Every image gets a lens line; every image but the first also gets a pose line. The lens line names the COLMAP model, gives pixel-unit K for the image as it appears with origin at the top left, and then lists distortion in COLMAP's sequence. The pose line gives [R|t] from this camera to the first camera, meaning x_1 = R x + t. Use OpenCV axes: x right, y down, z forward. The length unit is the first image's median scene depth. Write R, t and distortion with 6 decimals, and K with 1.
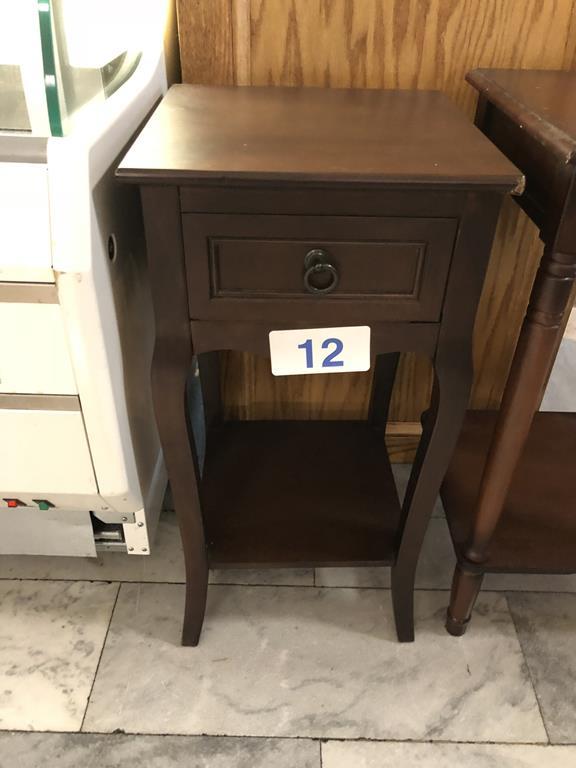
lens RADIAL K [[642.2, 0, 288.7], [0, 642.2, 385.7], [0, 0, 1]] dist [0.045429, -0.051700]
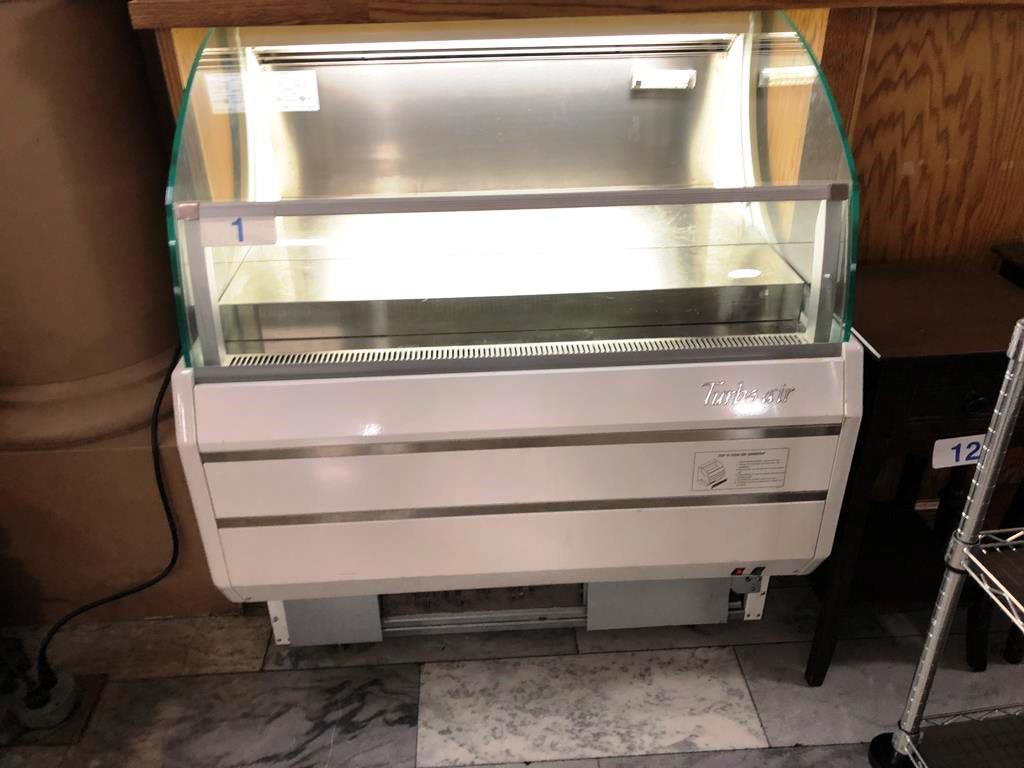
lens RADIAL K [[856.3, 0, 504.8], [0, 856.3, 395.2], [0, 0, 1]] dist [0.045429, -0.051700]
pose [[0.996807, -0.075478, 0.026065, -0.806850], [0.077730, 0.991920, -0.100265, -0.046340], [-0.018287, 0.101971, 0.994619, -0.781673]]
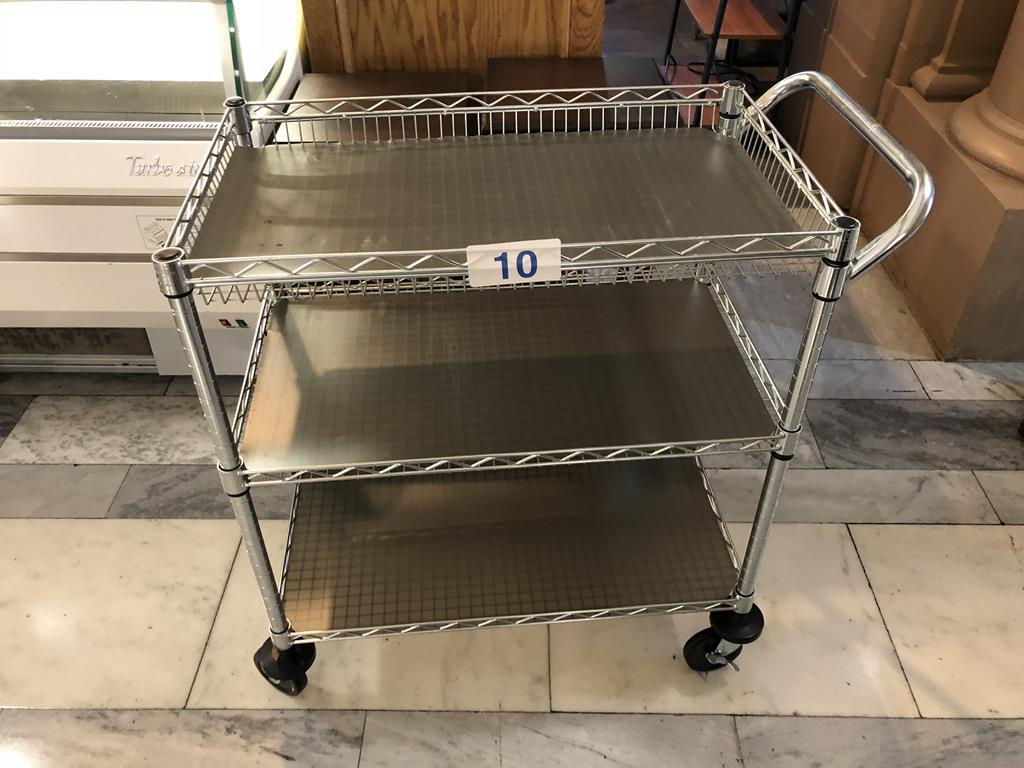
lens RADIAL K [[856.3, 0, 502.1], [0, 856.3, 391.1], [0, 0, 1]] dist [0.045429, -0.051700]
pose [[0.999439, -0.023110, -0.024232, 0.330092], [0.024937, 0.996639, 0.078033, 0.168802], [0.022347, -0.078594, 0.996656, -1.150087]]
